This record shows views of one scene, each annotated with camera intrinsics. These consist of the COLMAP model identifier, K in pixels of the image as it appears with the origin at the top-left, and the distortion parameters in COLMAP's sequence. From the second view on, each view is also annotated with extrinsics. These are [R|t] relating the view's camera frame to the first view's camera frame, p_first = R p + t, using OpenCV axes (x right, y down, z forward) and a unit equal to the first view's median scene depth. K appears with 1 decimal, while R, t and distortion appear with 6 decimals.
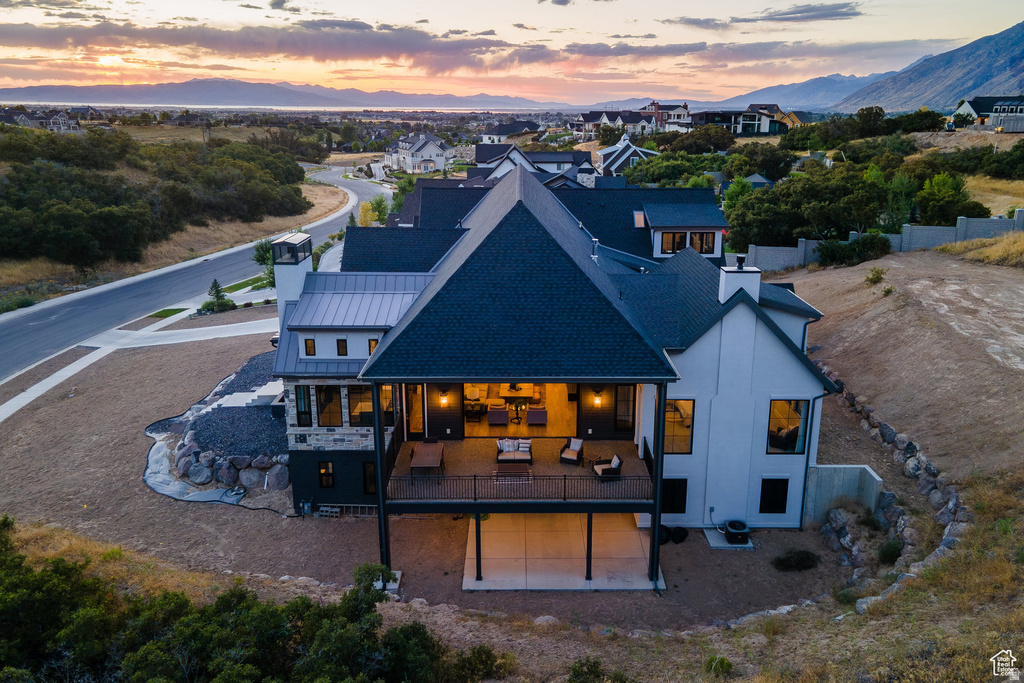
lens RADIAL K [[802.1, 0, 508.8], [0, 802.1, 338.5], [0, 0, 1]] dist [0.032787, 0.016805]
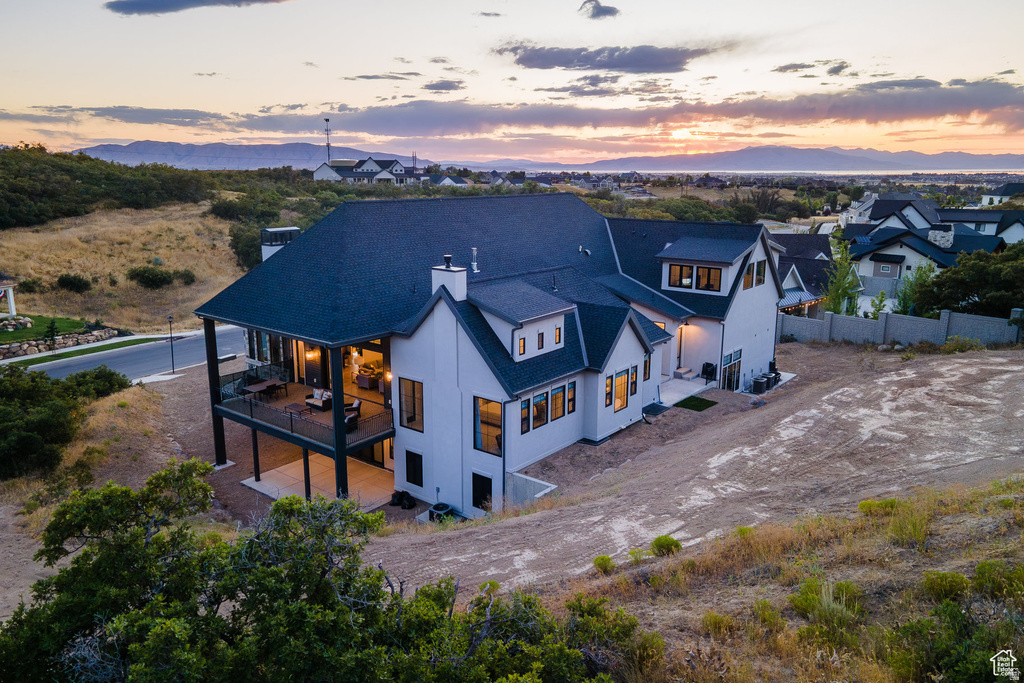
lens RADIAL K [[802.1, 0, 508.8], [0, 802.1, 338.5], [0, 0, 1]] dist [0.032787, 0.016805]
pose [[0.729618, 0.134066, -0.670585, 0.138028], [-0.189449, 0.981841, -0.009832, 0.000460], [0.657089, 0.134215, 0.741768, 0.030872]]
